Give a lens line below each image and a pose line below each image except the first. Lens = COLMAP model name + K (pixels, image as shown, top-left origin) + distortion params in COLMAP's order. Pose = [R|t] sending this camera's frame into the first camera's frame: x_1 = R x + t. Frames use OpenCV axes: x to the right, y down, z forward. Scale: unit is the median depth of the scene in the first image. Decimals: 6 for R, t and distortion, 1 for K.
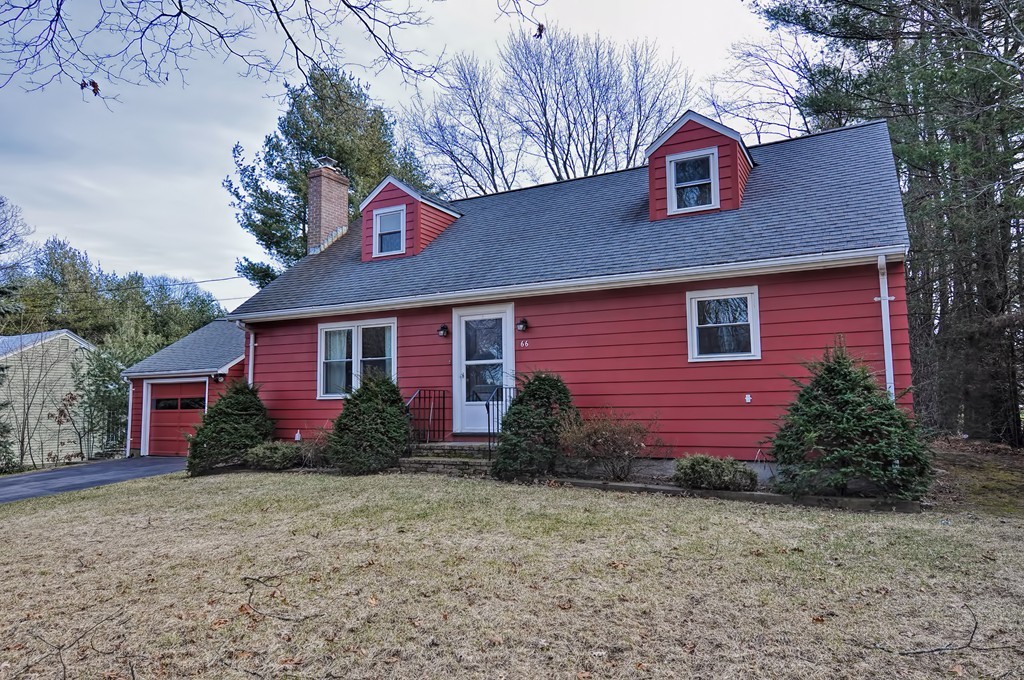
lens RADIAL K [[687.8, 0, 492.2], [0, 687.8, 312.2], [0, 0, 1]] dist [0.046556, -0.000230]
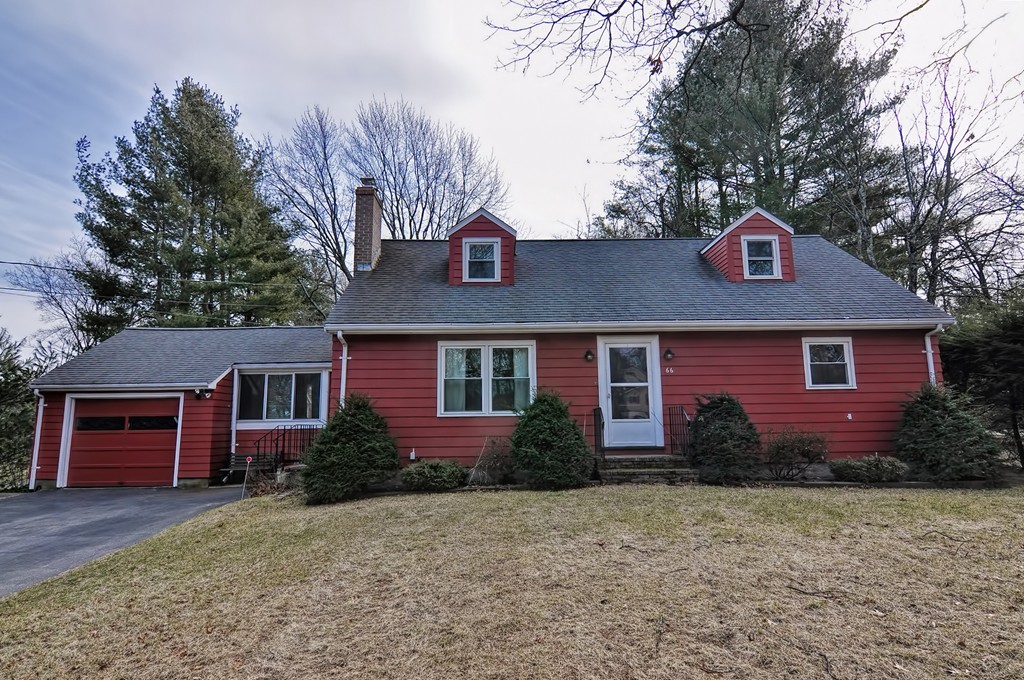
lens RADIAL K [[533.2, 0, 510.6], [0, 533.2, 348.0], [0, 0, 1]] dist [0.037669, -0.037381]
pose [[0.860400, 0.071997, 0.504507, -0.591679], [-0.063656, 0.997400, -0.033776, 0.050298], [-0.505628, -0.003054, 0.862746, 0.306781]]
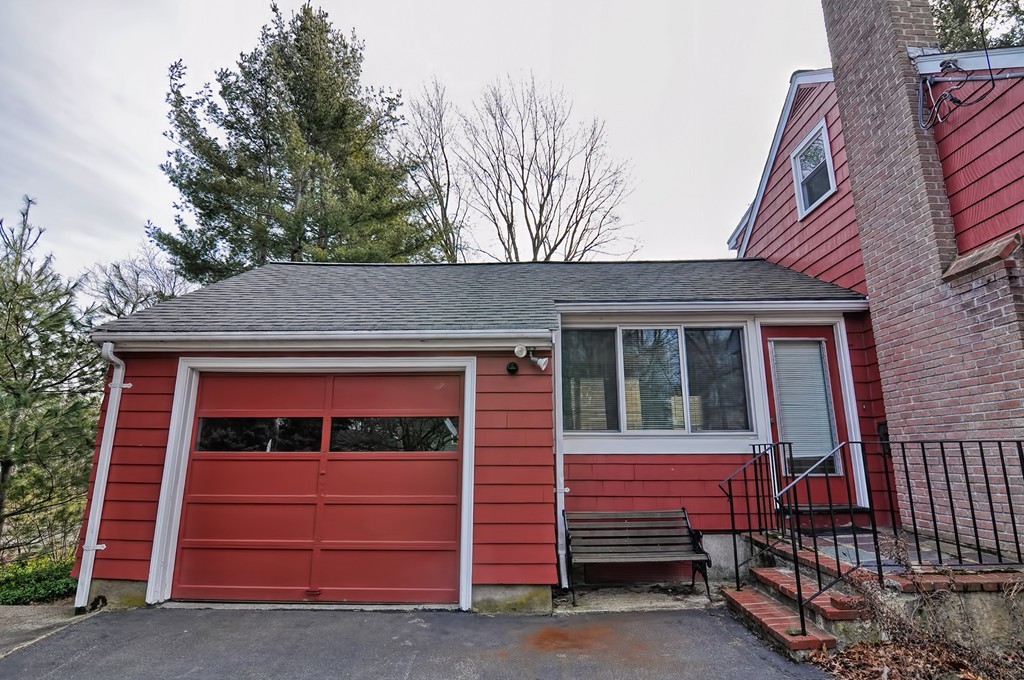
lens RADIAL K [[494.8, 0, 508.6], [0, 494.8, 344.2], [0, 0, 1]] dist [-0.000359, -0.013222]
pose [[0.871931, 0.110594, 0.476976, -0.754820], [-0.072400, 0.992570, -0.097792, 0.161928], [-0.484247, 0.050735, 0.873459, 1.146353]]
